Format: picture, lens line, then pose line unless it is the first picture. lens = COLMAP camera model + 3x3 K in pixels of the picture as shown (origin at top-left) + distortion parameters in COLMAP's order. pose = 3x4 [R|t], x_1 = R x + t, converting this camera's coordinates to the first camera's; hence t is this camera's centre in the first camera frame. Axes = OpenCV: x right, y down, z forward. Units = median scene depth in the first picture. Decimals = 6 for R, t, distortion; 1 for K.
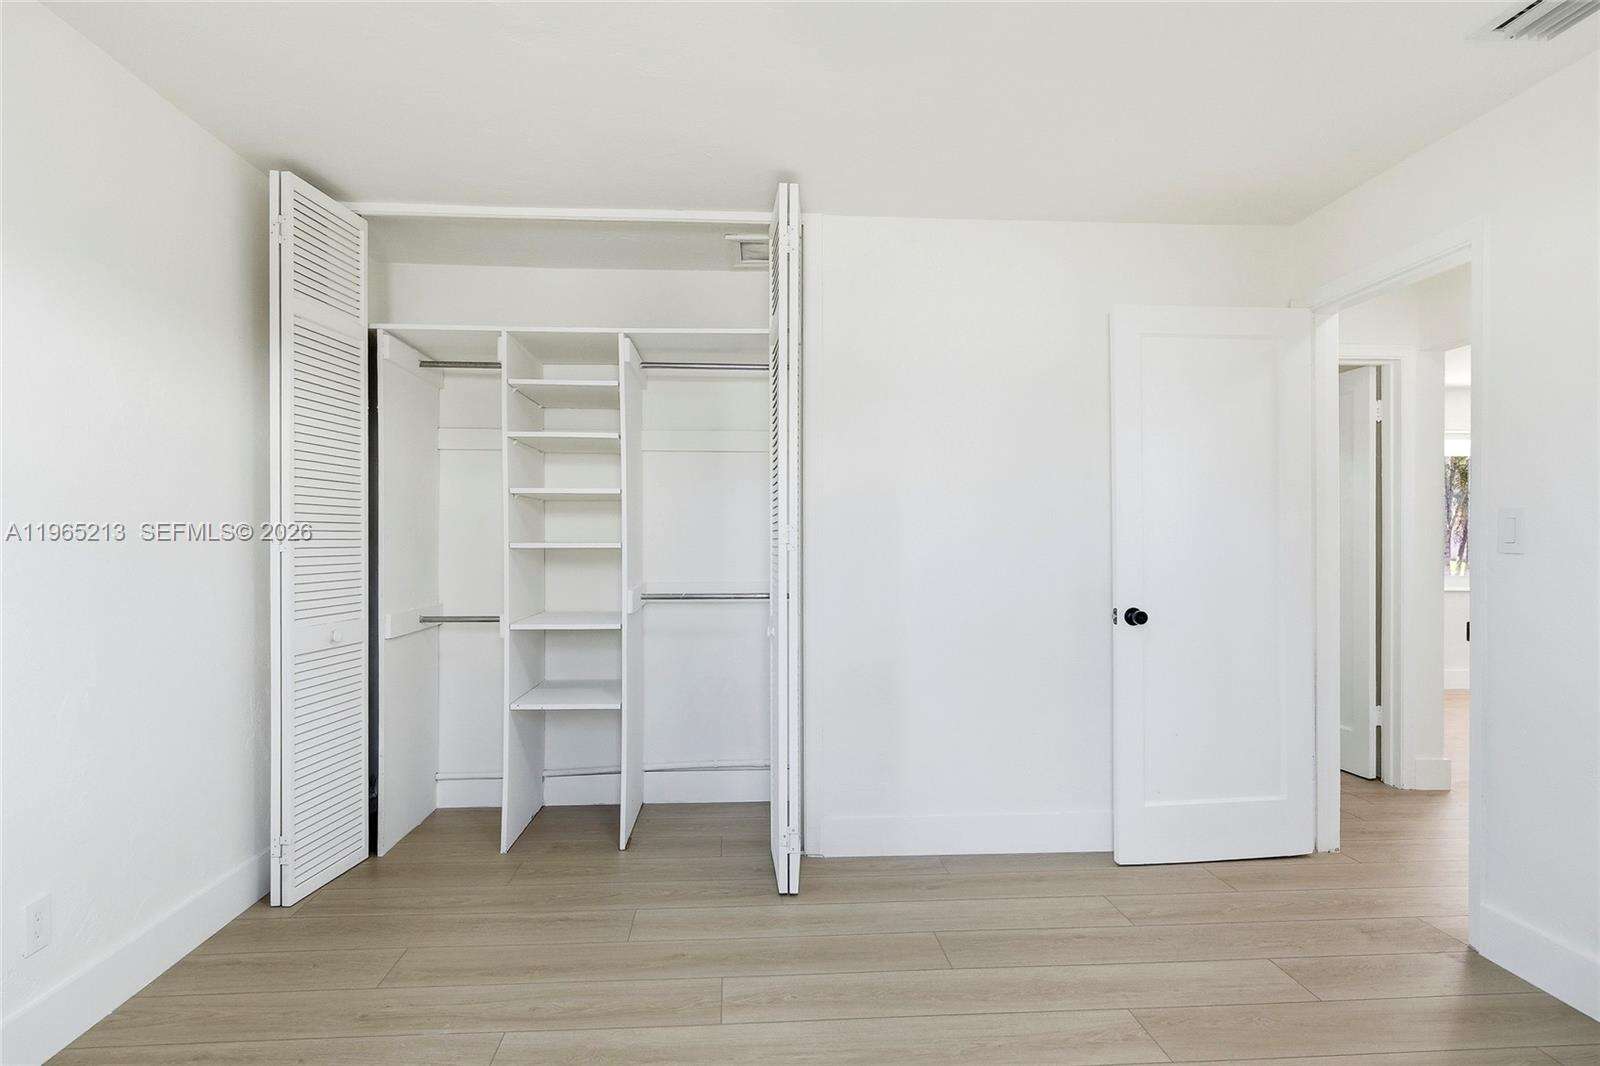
lens RADIAL K [[885.2, 0, 790.4], [0, 885.2, 539.6], [0, 0, 1]] dist [-0.004027, -0.001766]
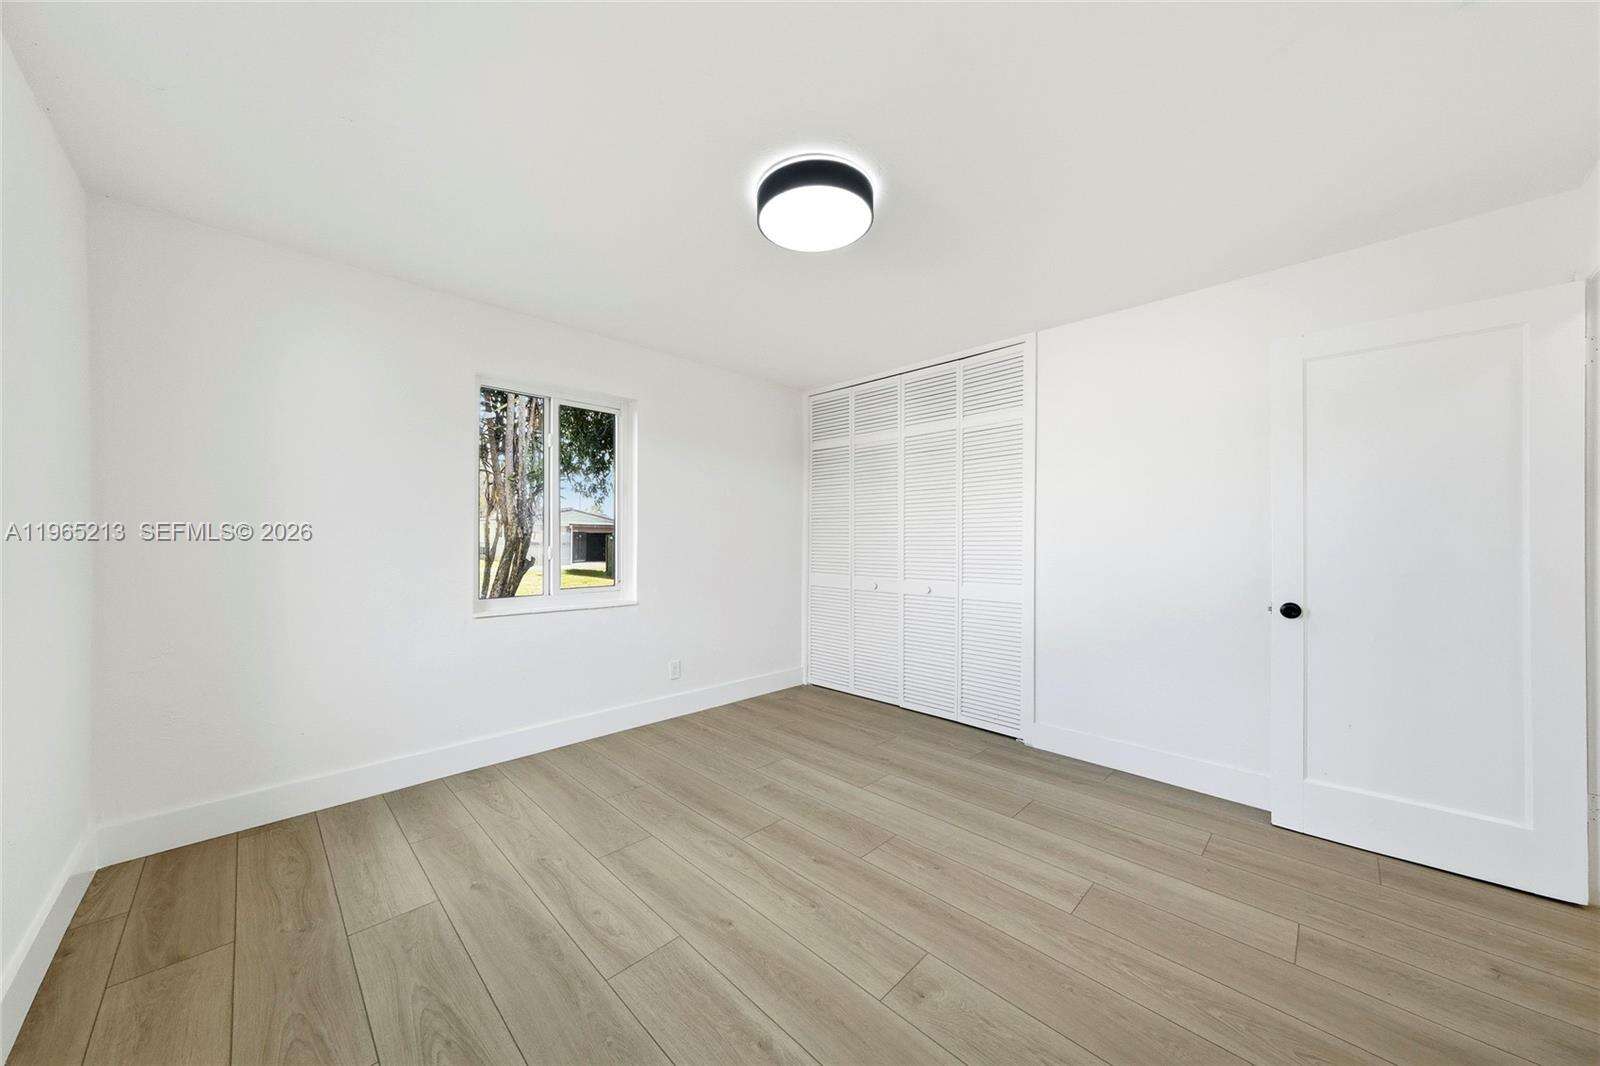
lens RADIAL K [[546.5, 0, 803.0], [0, 546.5, 535.6], [0, 0, 1]] dist [-0.005993, 0.000412]
pose [[0.669923, 0.000312, -0.742430, 0.608382], [-0.012260, 0.999868, -0.010643, 0.007201], [0.742329, 0.016232, 0.669839, 0.078321]]
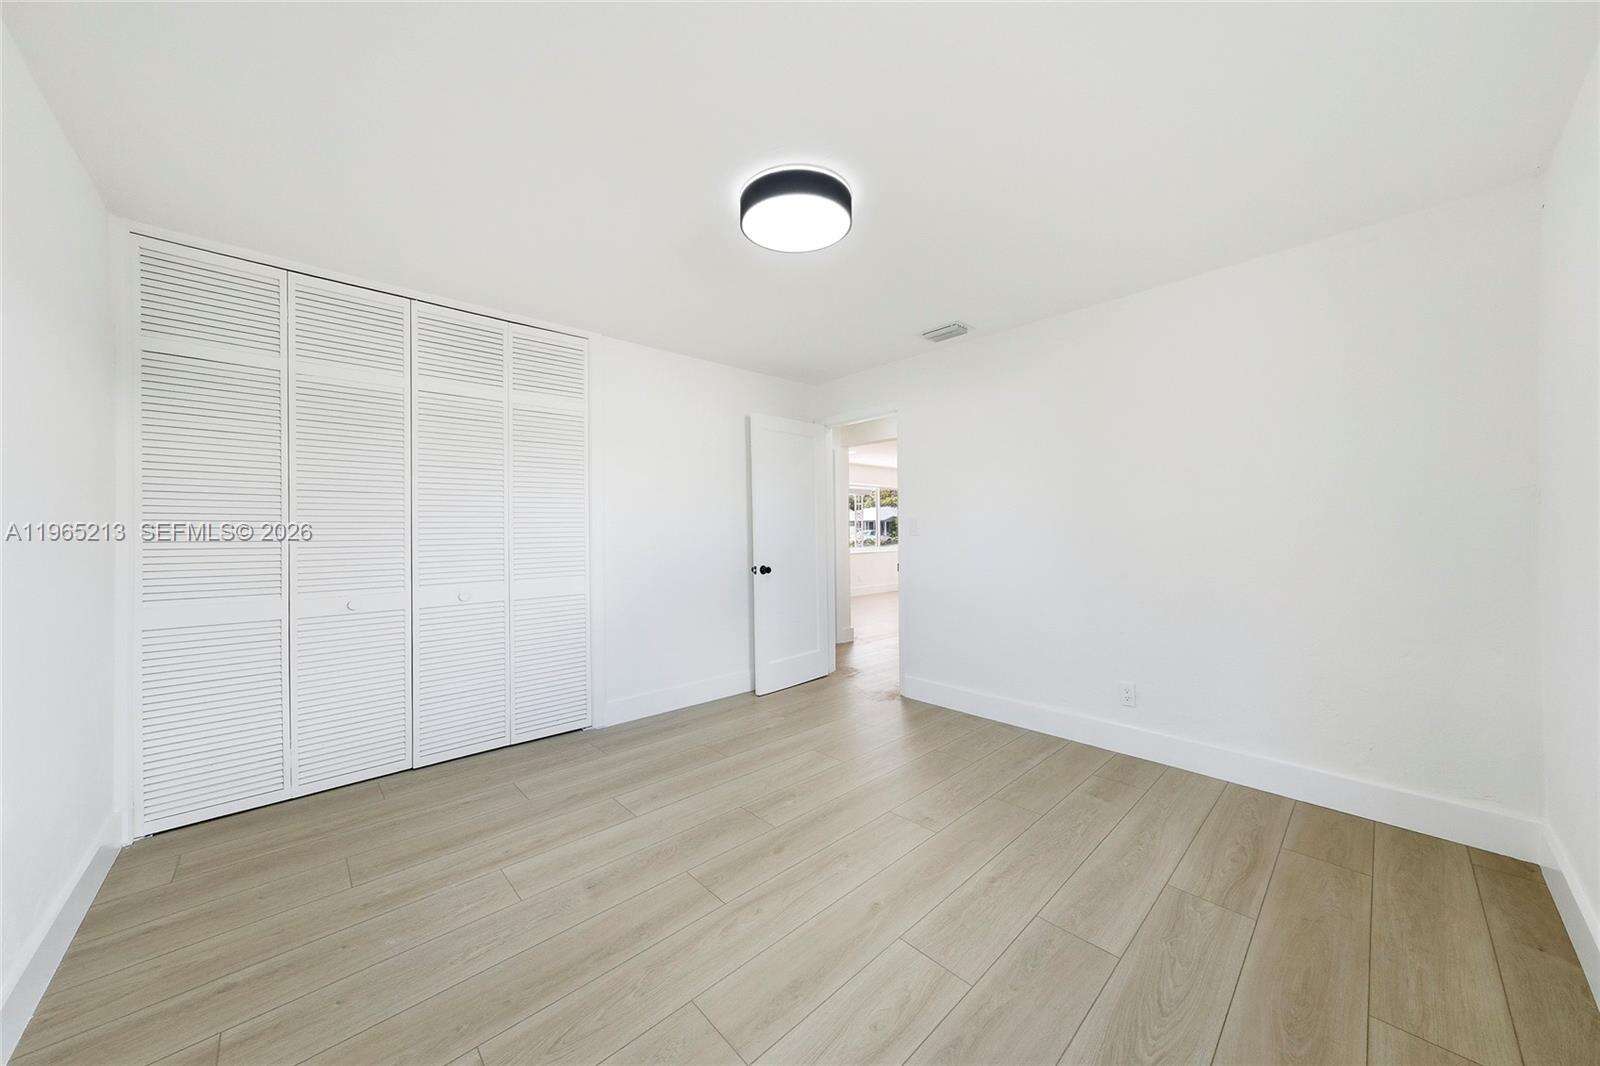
lens RADIAL K [[546.5, 0, 793.8], [0, 546.5, 522.3], [0, 0, 1]] dist [-0.005993, 0.000412]
pose [[0.776766, 0.006348, 0.629757, -0.422809], [0.010960, 0.999662, -0.023596, 0.012281], [-0.629693, 0.025231, 0.776434, -0.007916]]
